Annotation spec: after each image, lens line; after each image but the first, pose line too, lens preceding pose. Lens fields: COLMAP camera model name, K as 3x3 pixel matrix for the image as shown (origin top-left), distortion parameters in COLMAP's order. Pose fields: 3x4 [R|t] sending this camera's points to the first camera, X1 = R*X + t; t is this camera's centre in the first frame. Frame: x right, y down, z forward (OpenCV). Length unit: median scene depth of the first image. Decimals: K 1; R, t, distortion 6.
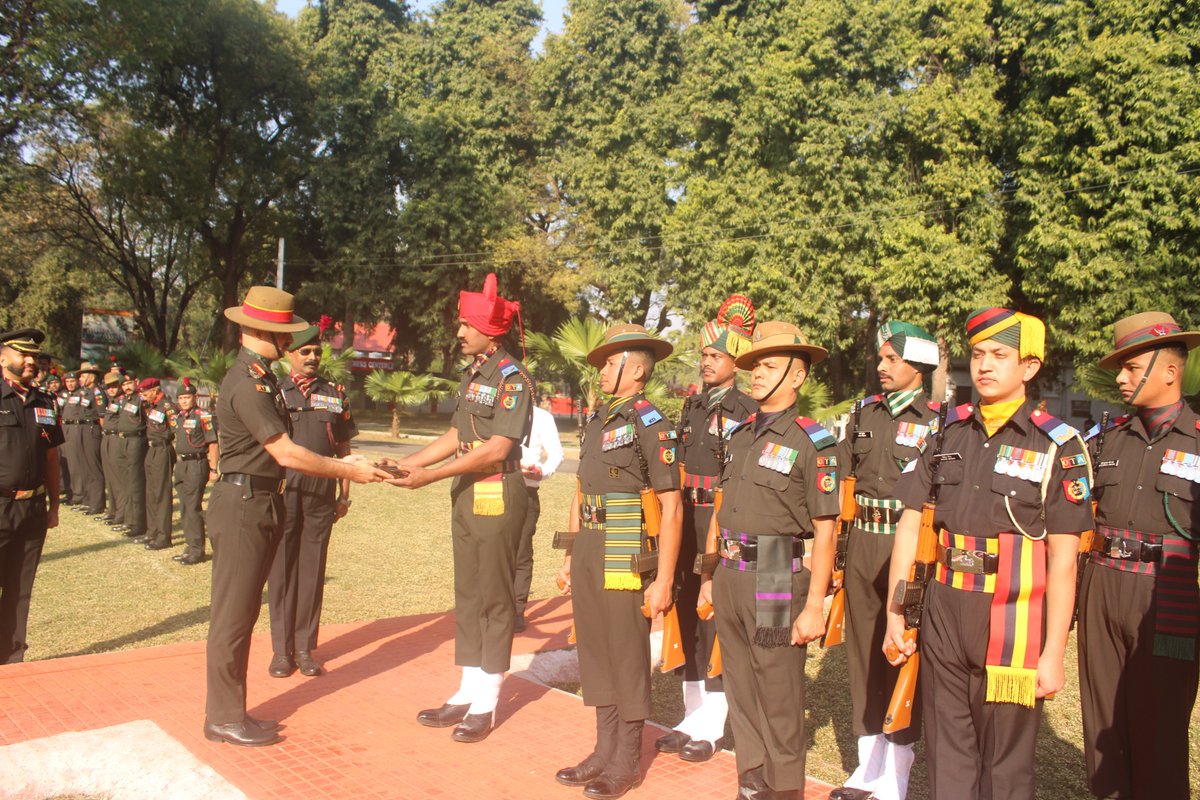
lens RADIAL K [[973.9, 0, 600.0], [0, 973.9, 400.0], [0, 0, 1]] dist [-0.167021, 0.133494]
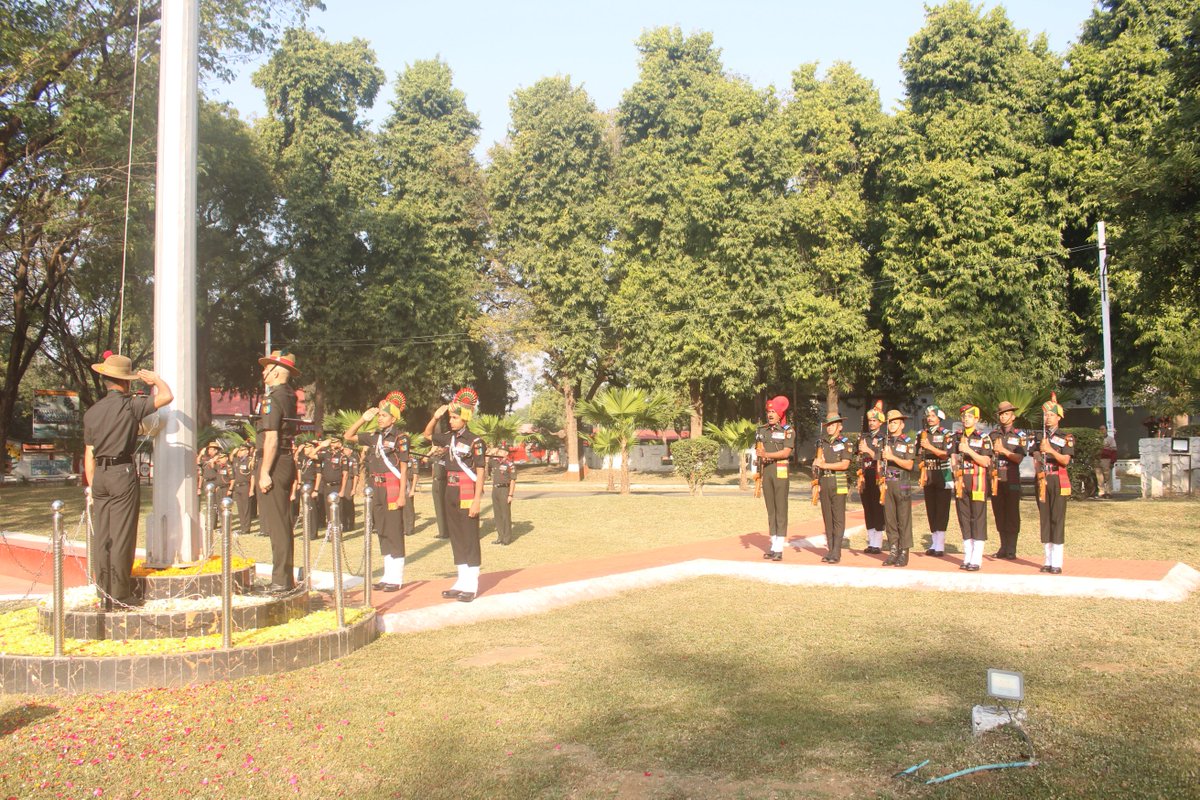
lens RADIAL K [[973.9, 0, 600.0], [0, 973.9, 400.0], [0, 0, 1]] dist [-0.167021, 0.133494]
pose [[0.985586, -0.062061, 0.157381, -0.172194], [0.068886, 0.996890, -0.038281, -0.008010], [-0.154516, 0.048571, 0.986796, -0.265133]]
